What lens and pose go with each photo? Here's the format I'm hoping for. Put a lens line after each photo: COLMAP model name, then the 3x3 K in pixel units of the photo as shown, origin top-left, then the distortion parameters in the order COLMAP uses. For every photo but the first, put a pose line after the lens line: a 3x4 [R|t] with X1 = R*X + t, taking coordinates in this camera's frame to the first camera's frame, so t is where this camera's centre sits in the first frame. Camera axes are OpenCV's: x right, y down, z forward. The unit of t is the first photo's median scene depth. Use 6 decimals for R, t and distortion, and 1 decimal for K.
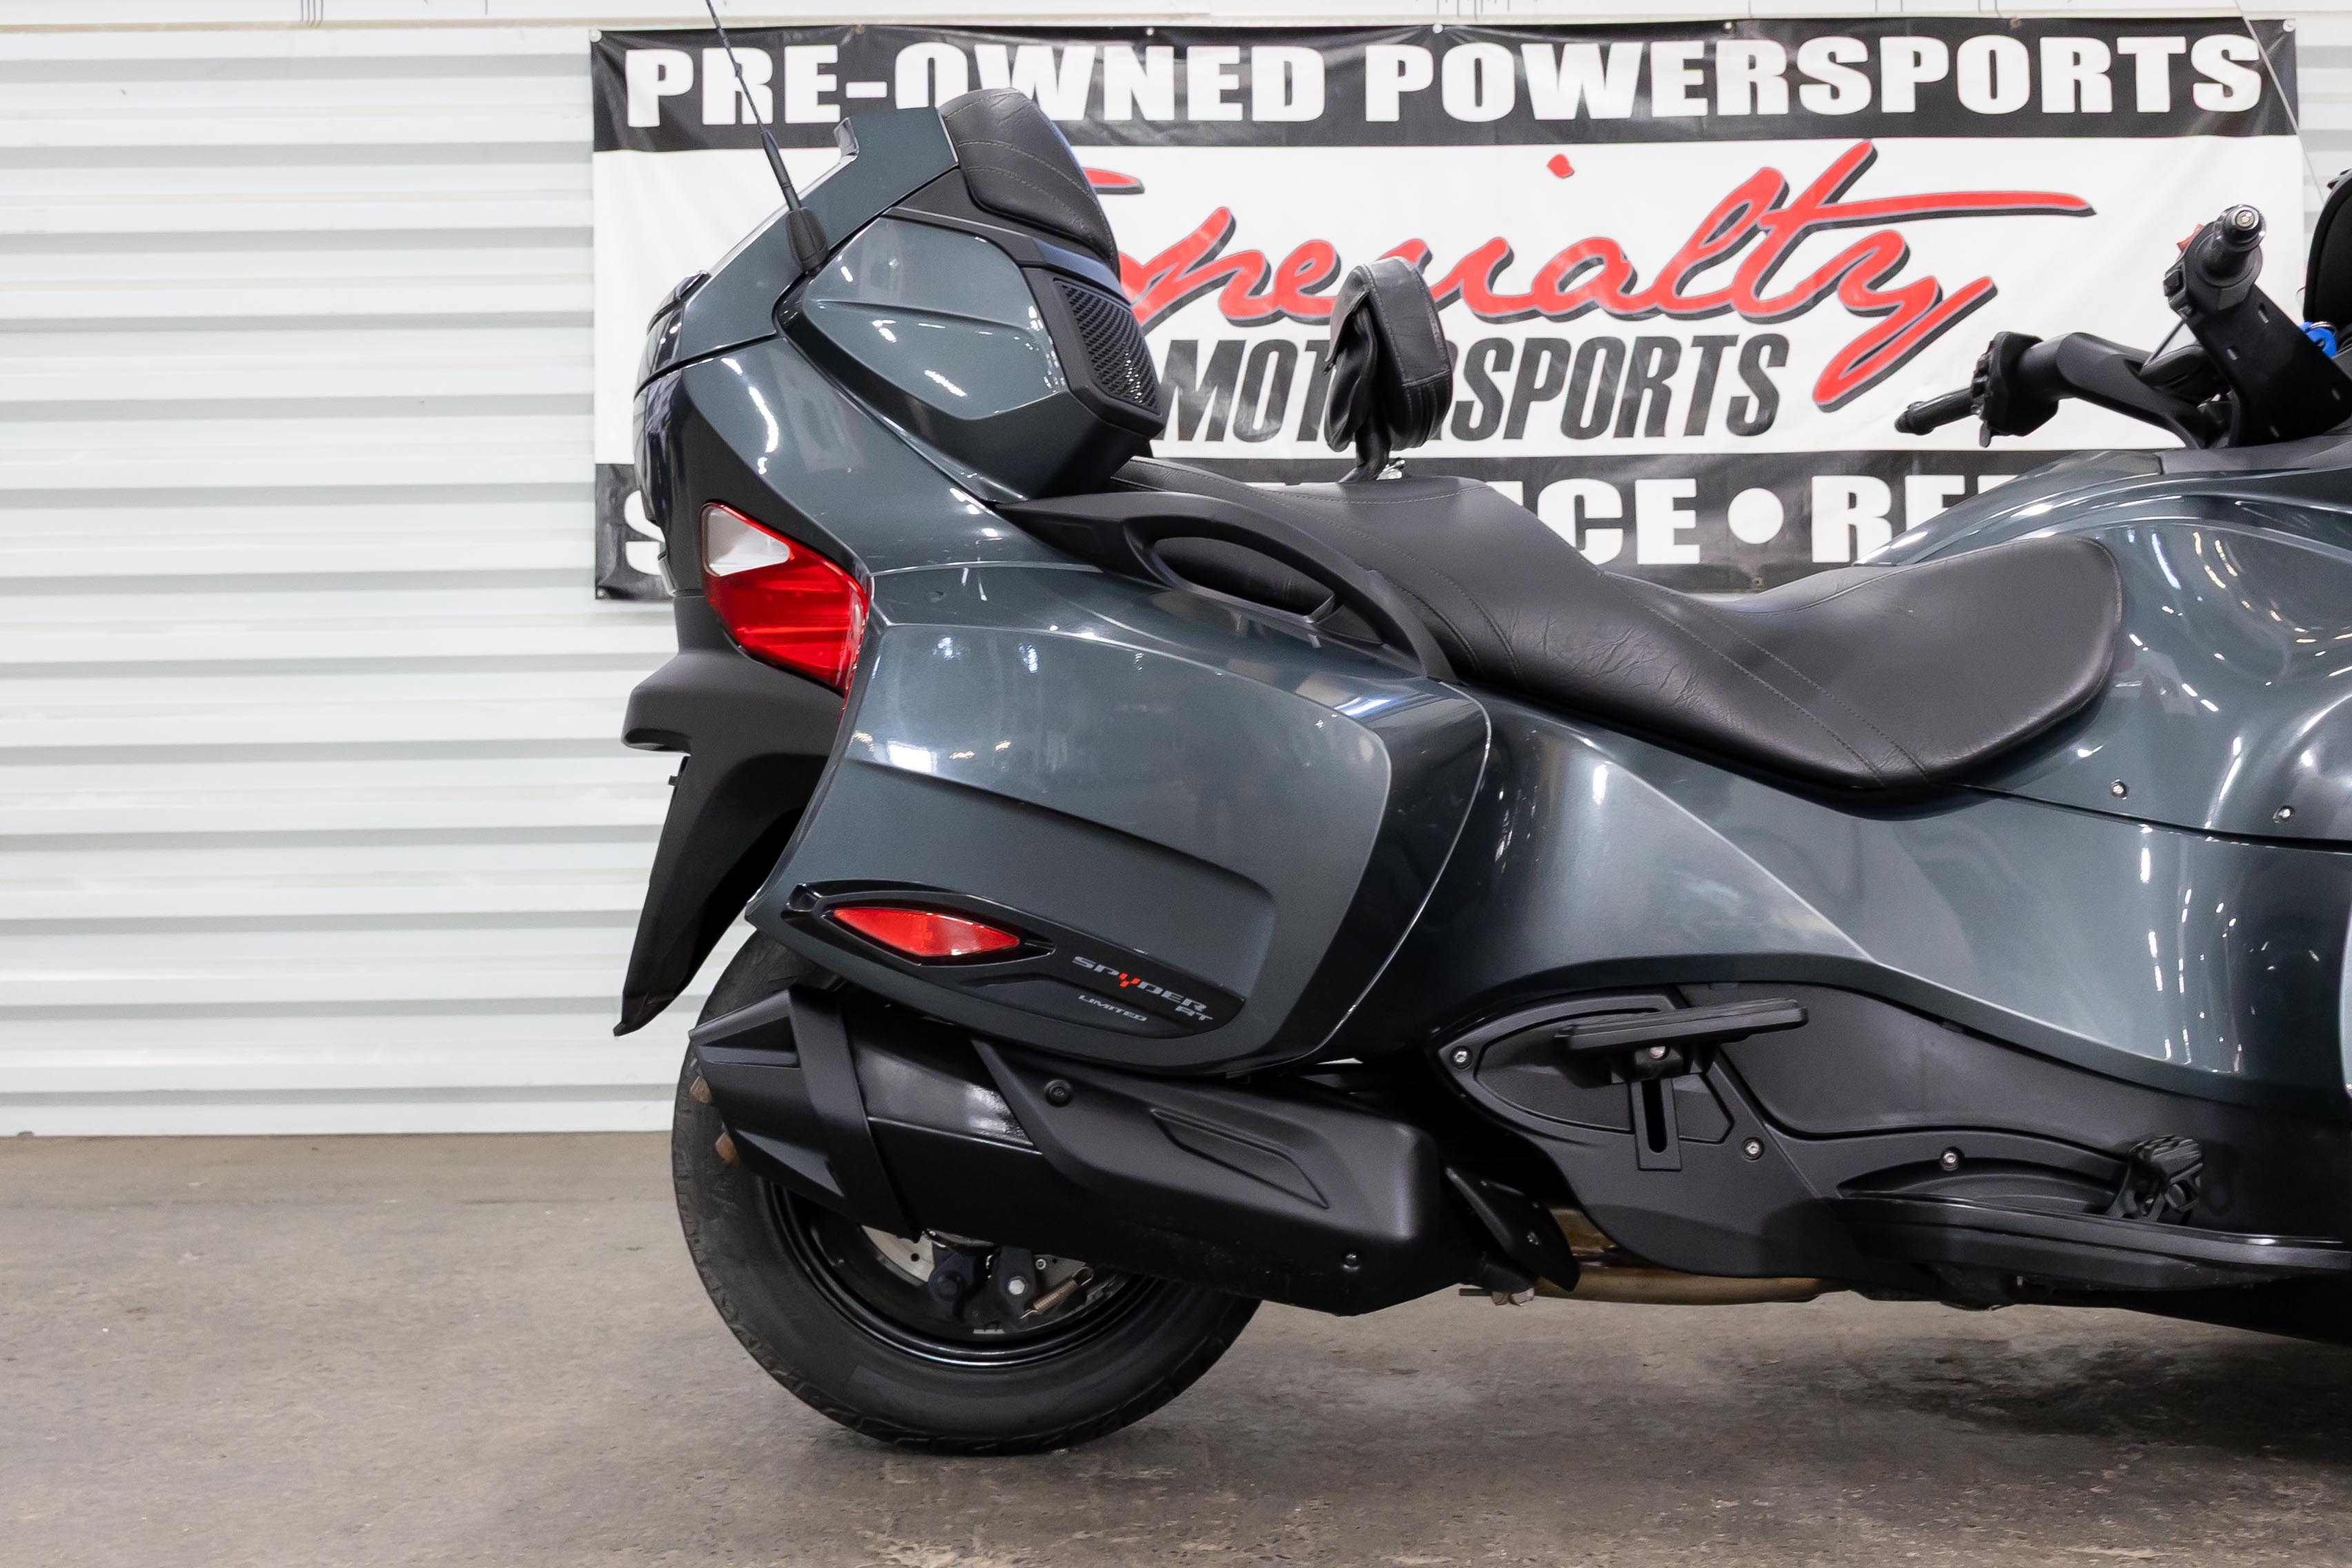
lens RADIAL K [[2570.3, 0, 1149.4], [0, 2570.3, 823.7], [0, 0, 1]] dist [0.002402, 0.000000]
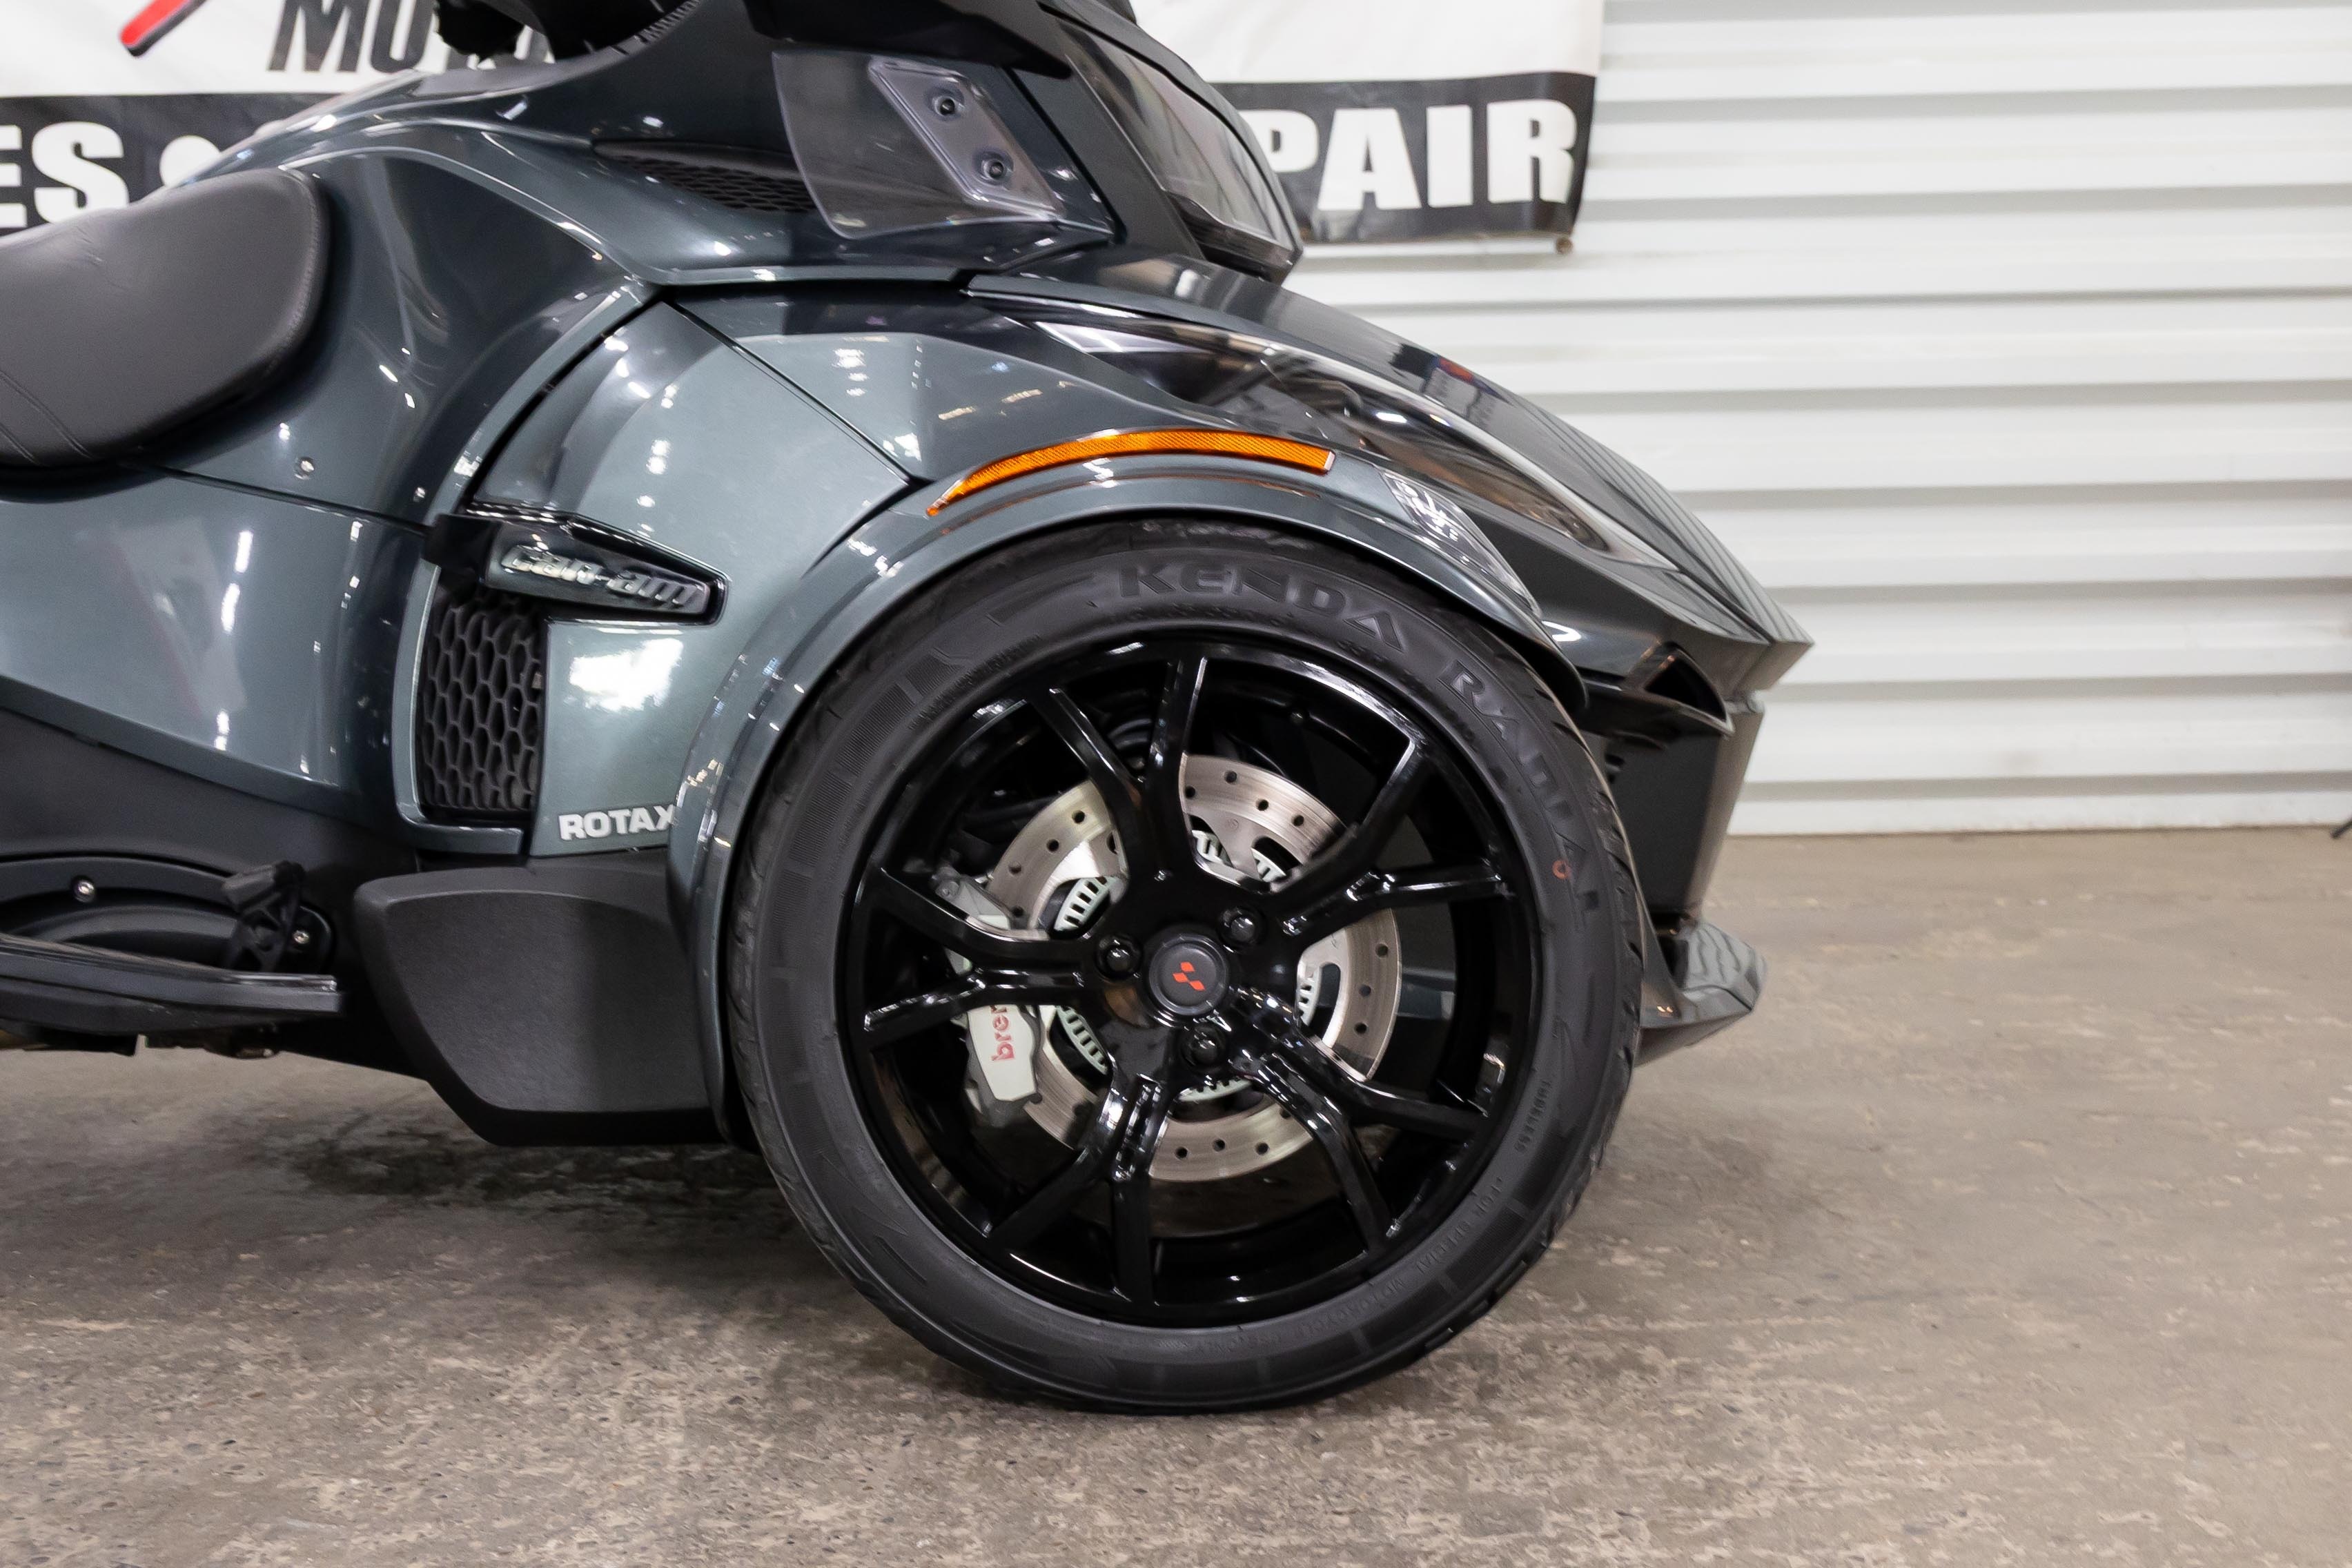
lens RADIAL K [[2890.5, 0, 1210.9], [0, 2890.5, 807.2], [0, 0, 1]] dist [0.010935, 0.000000]
pose [[0.999902, -0.006050, 0.012614, 0.689990], [0.004792, 0.995224, 0.097498, 0.007110], [-0.013143, -0.097428, 0.995156, 0.007265]]
